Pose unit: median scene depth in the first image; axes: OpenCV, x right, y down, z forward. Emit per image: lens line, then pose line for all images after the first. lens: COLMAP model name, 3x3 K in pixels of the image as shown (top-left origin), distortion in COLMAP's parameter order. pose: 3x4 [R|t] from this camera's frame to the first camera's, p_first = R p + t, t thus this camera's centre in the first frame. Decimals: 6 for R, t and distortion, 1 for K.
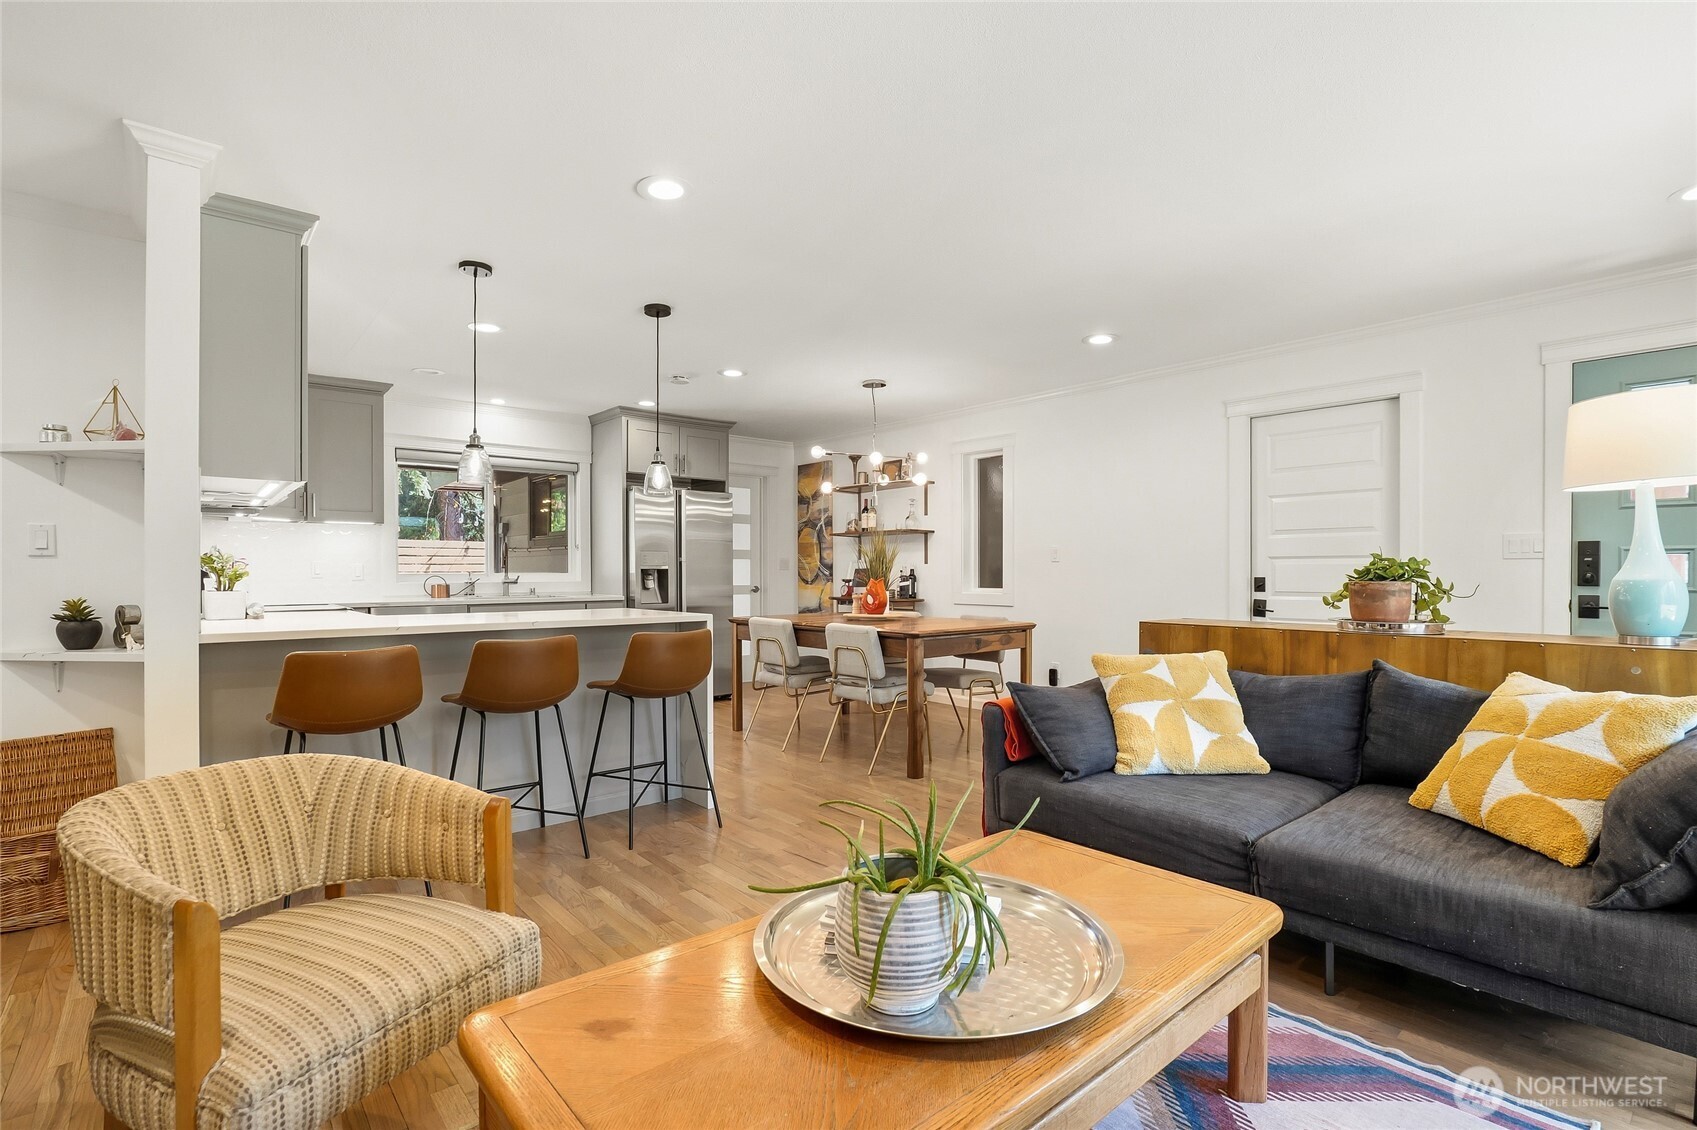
lens RADIAL K [[803.2, 0, 828.7], [0, 803.2, 561.3], [0, 0, 1]] dist [-0.023677, 0.006102]
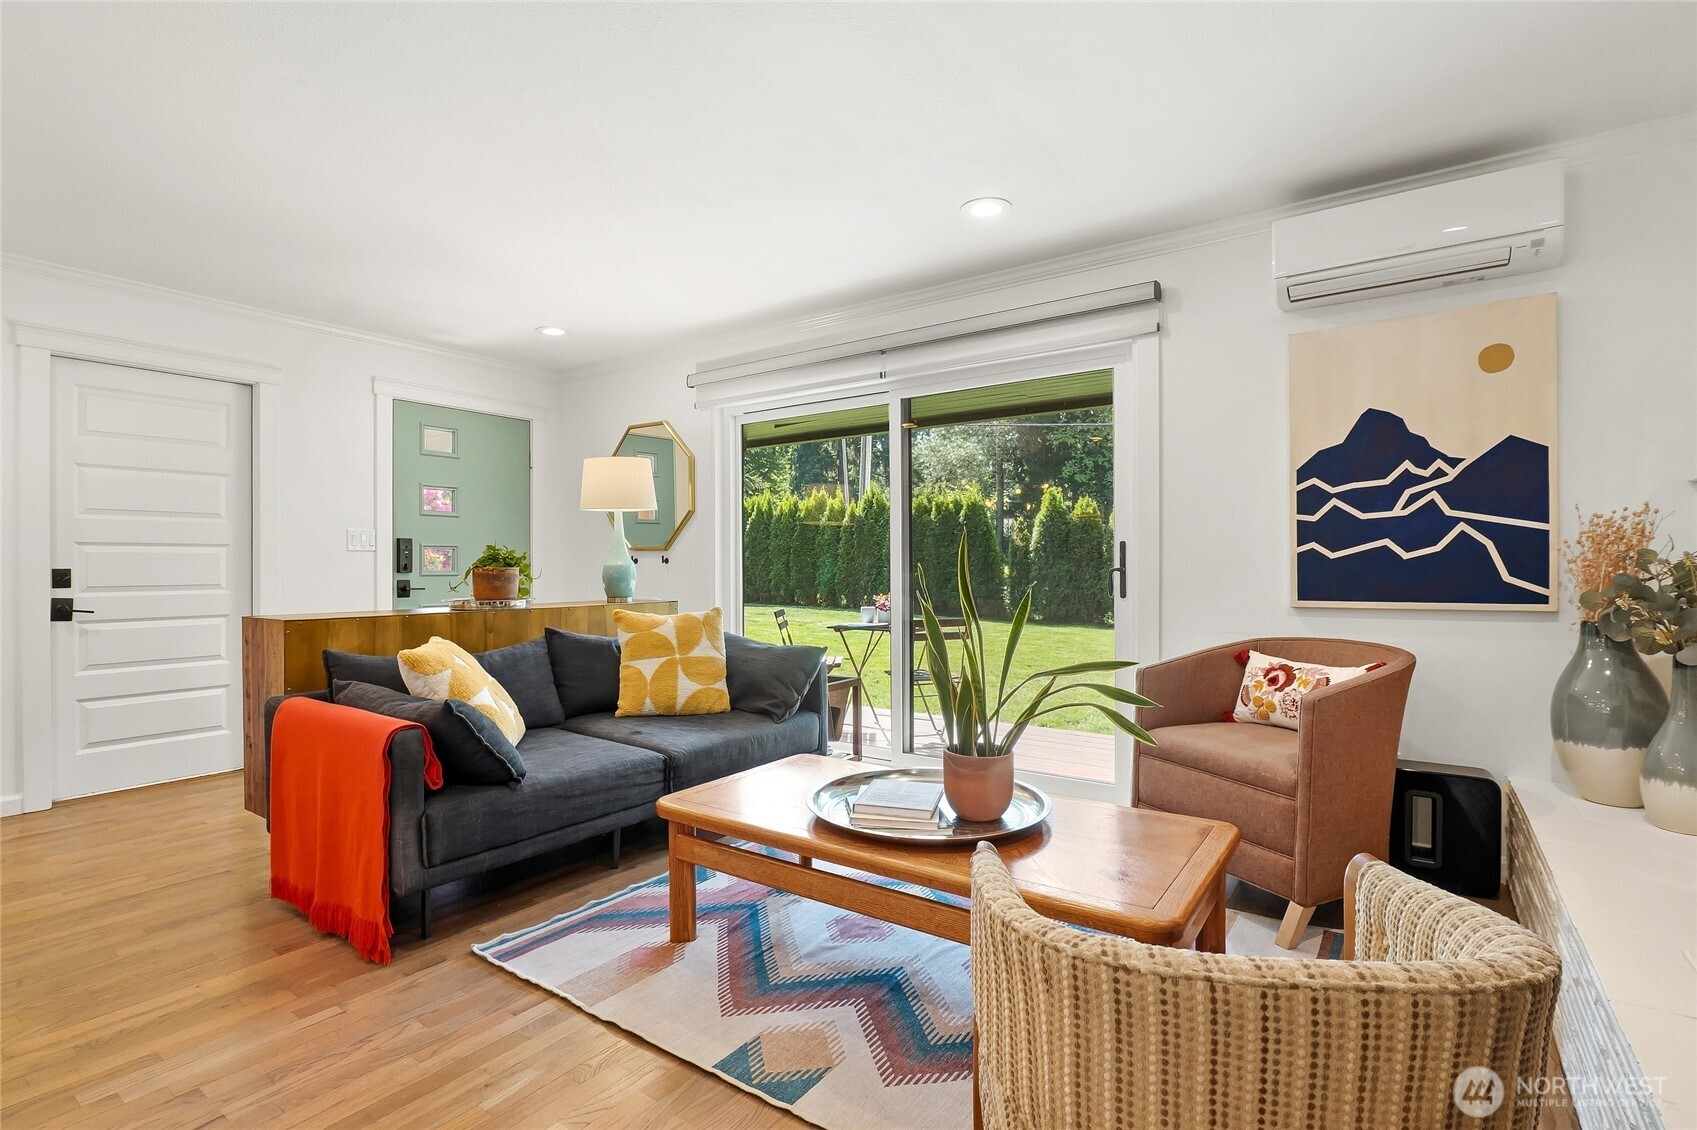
lens RADIAL K [[820.3, 0, 849.0], [0, 820.3, 565.9], [0, 0, 1]] dist [-0.010531, 0.003914]
pose [[-0.259215, -0.000667, 0.965819, -0.452268], [-0.007548, 0.999971, -0.001336, 0.014224], [-0.965790, -0.007636, -0.259213, 0.537515]]
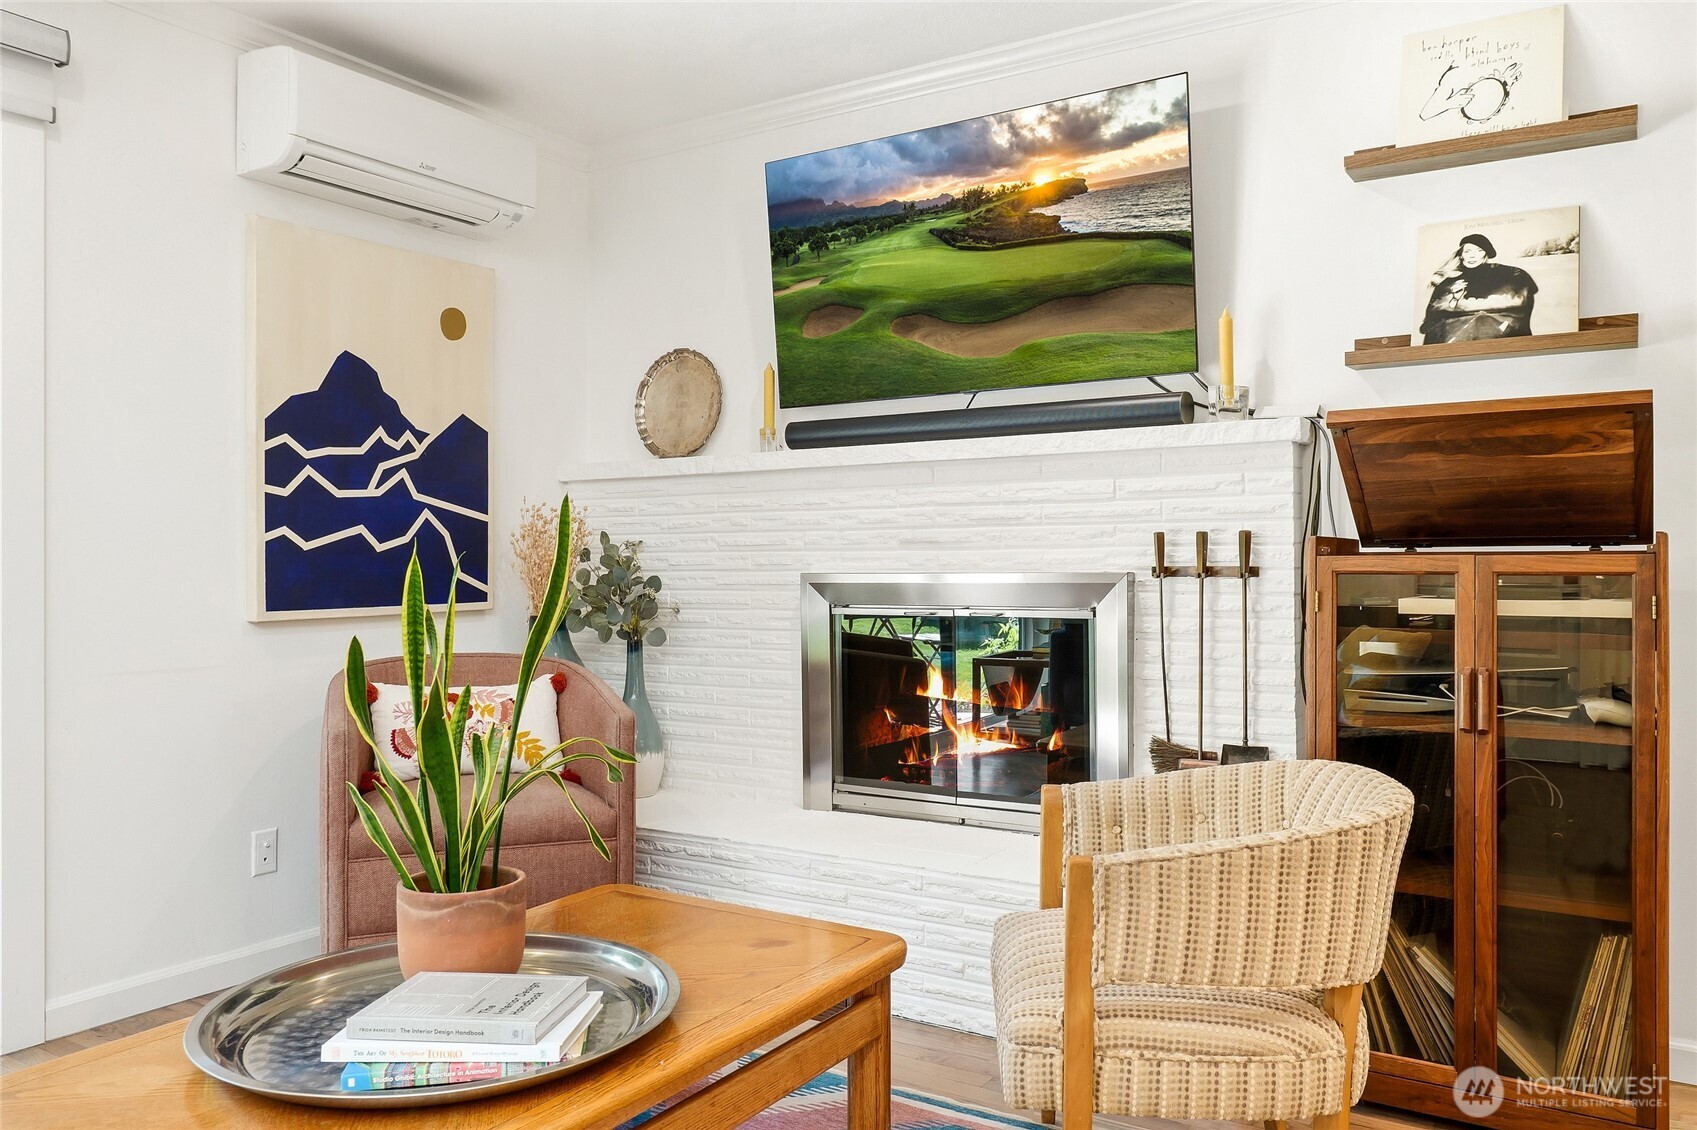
lens RADIAL K [[1270.9, 0, 848.9], [0, 1270.9, 567.0], [0, 0, 1]] dist [0.012430, -0.010306]
pose [[-0.951577, 0.004195, -0.307382, 0.048215], [0.006129, 0.999967, -0.005326, 0.020451], [0.307350, -0.006952, -0.951571, 0.803023]]
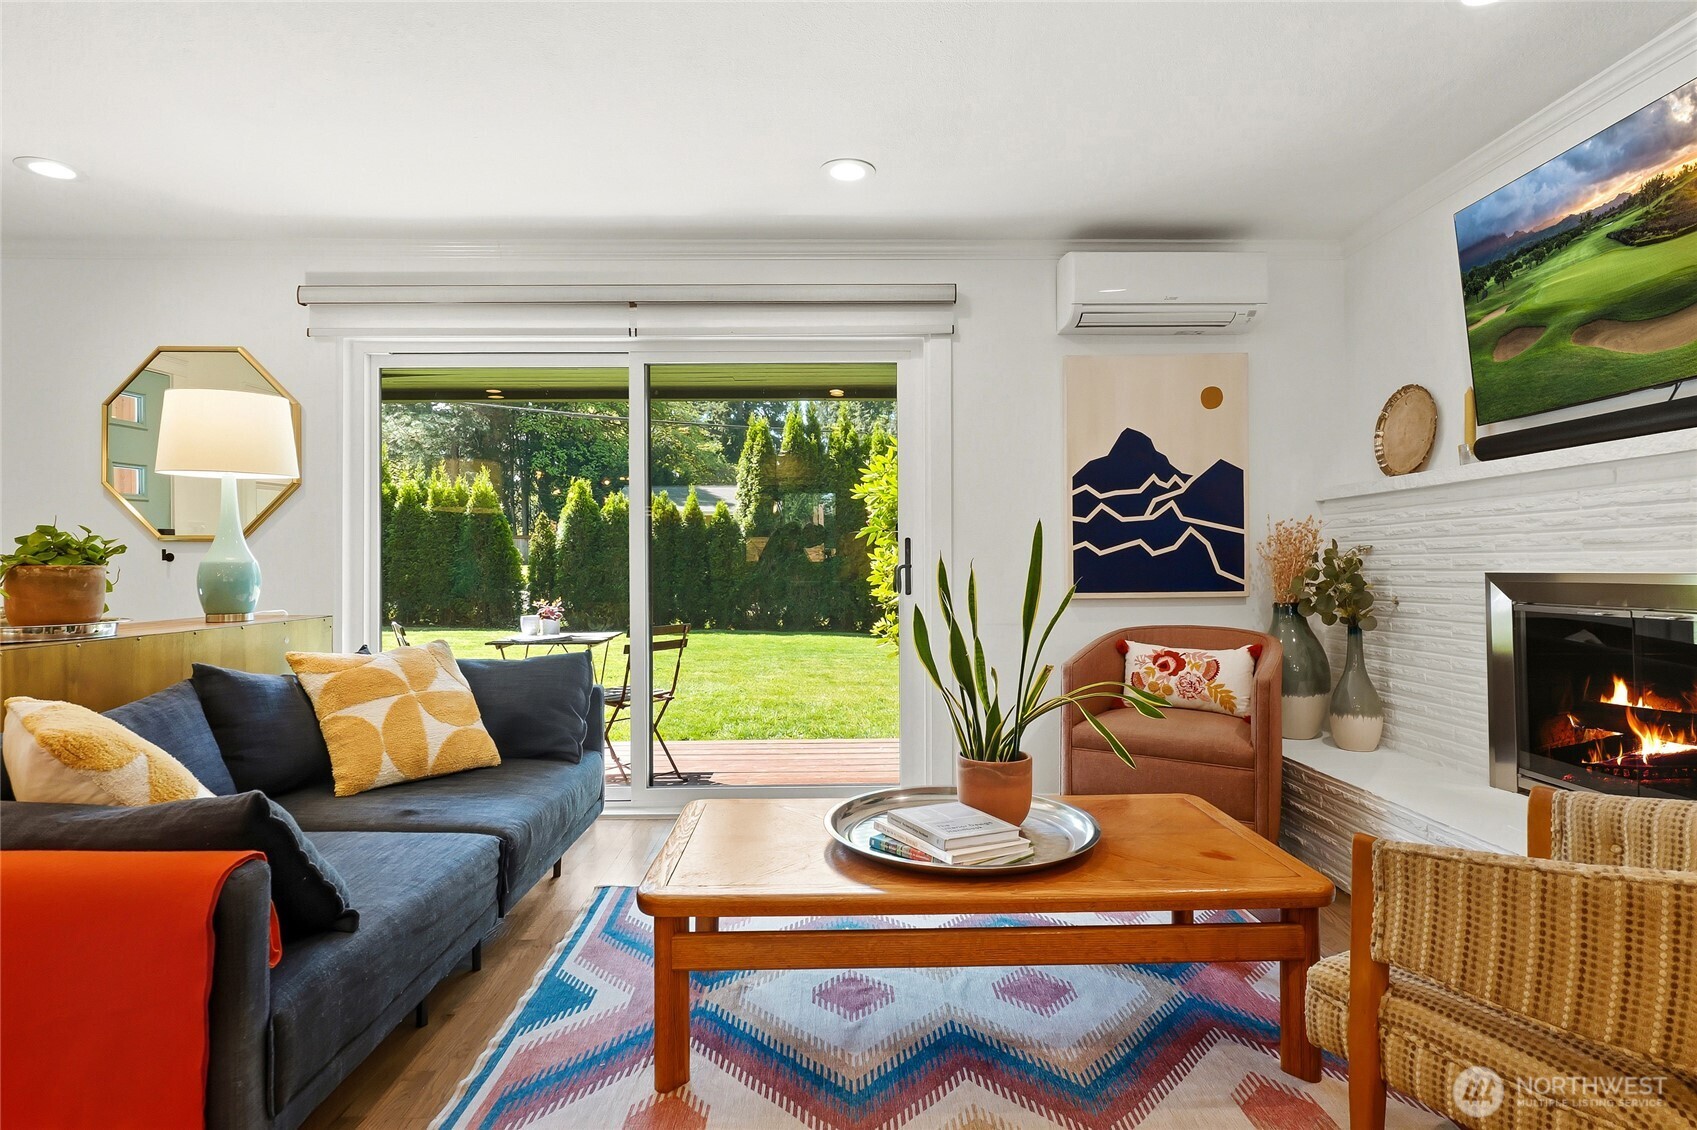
lens RADIAL K [[873.8, 0, 847.0], [0, 873.8, 551.7], [0, 0, 1]] dist [0.001341, 0.001135]
pose [[-0.785541, 0.012156, 0.618691, -0.214998], [-0.002428, 0.999739, -0.022725, 0.020190], [-0.618805, -0.019354, -0.785306, 0.787945]]
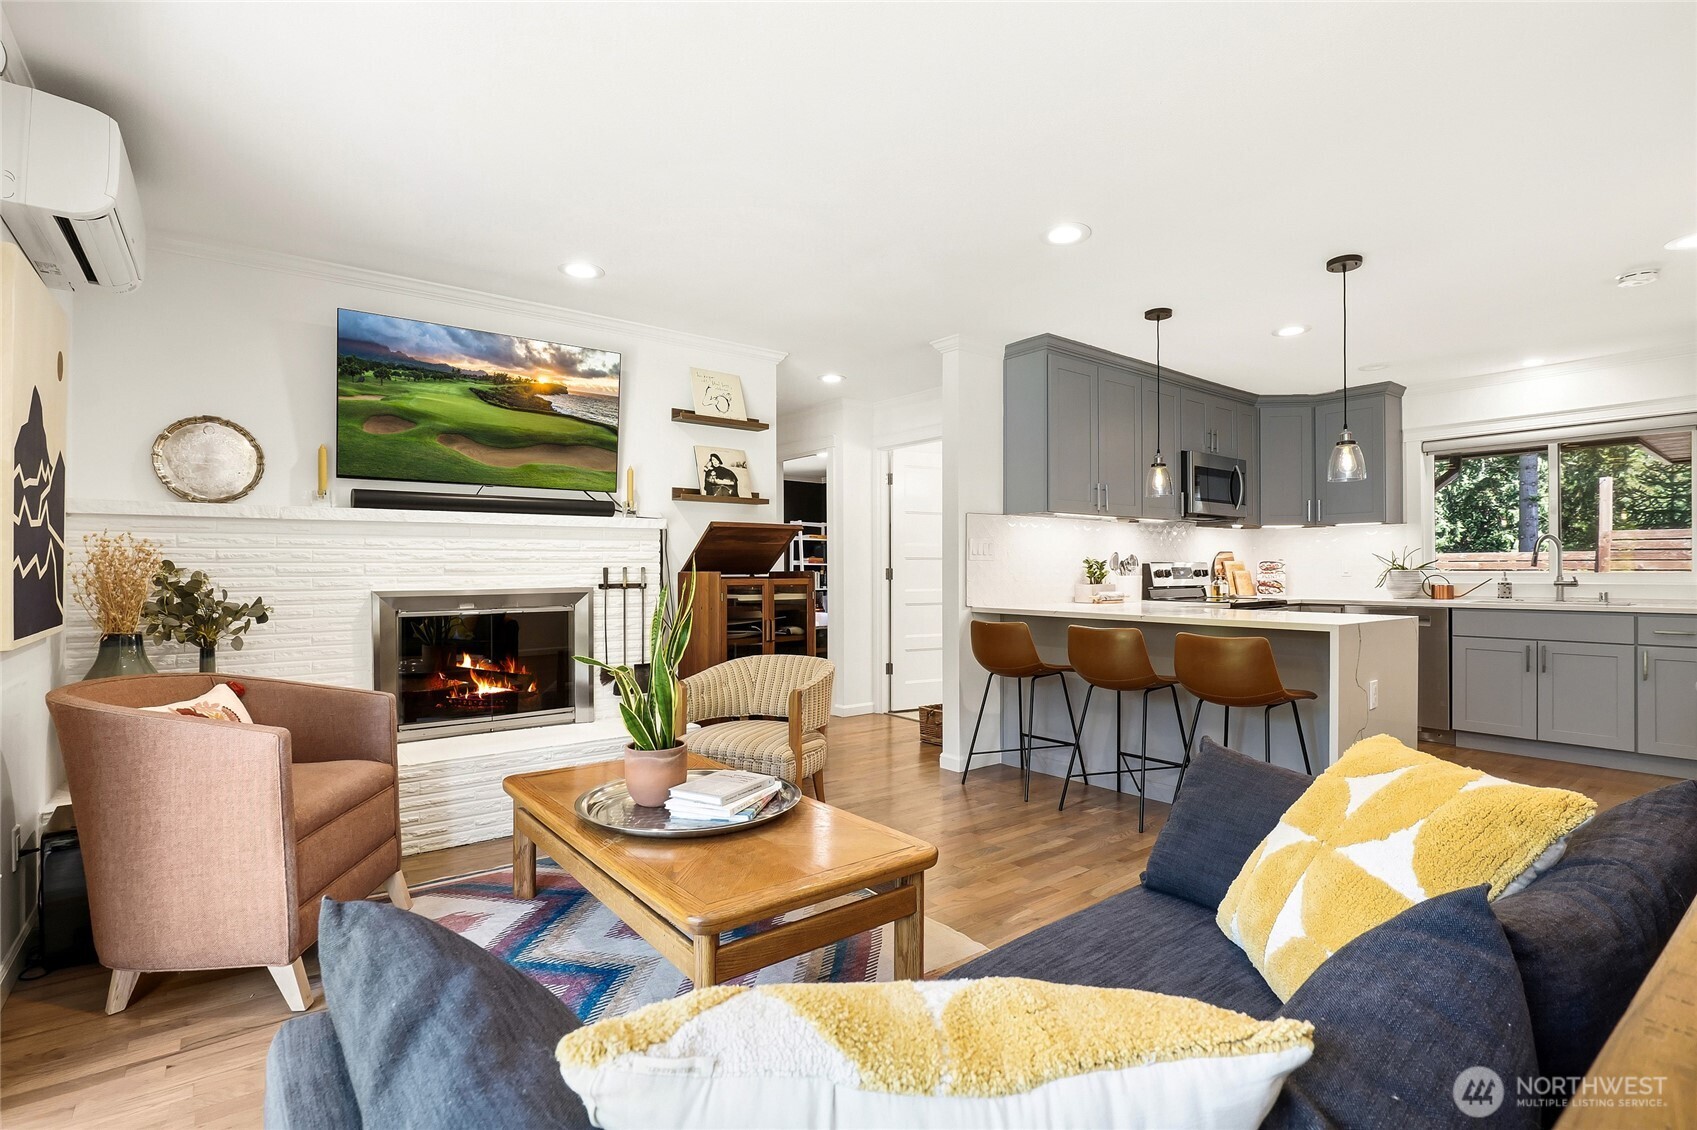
lens RADIAL K [[803.2, 0, 843.9], [0, 803.2, 567.0], [0, 0, 1]] dist [-0.023677, 0.006102]
pose [[-0.027224, -0.003812, -0.999622, 0.607857], [0.012733, 0.999910, -0.004160, 0.004764], [0.999548, -0.012841, -0.027173, 0.473486]]
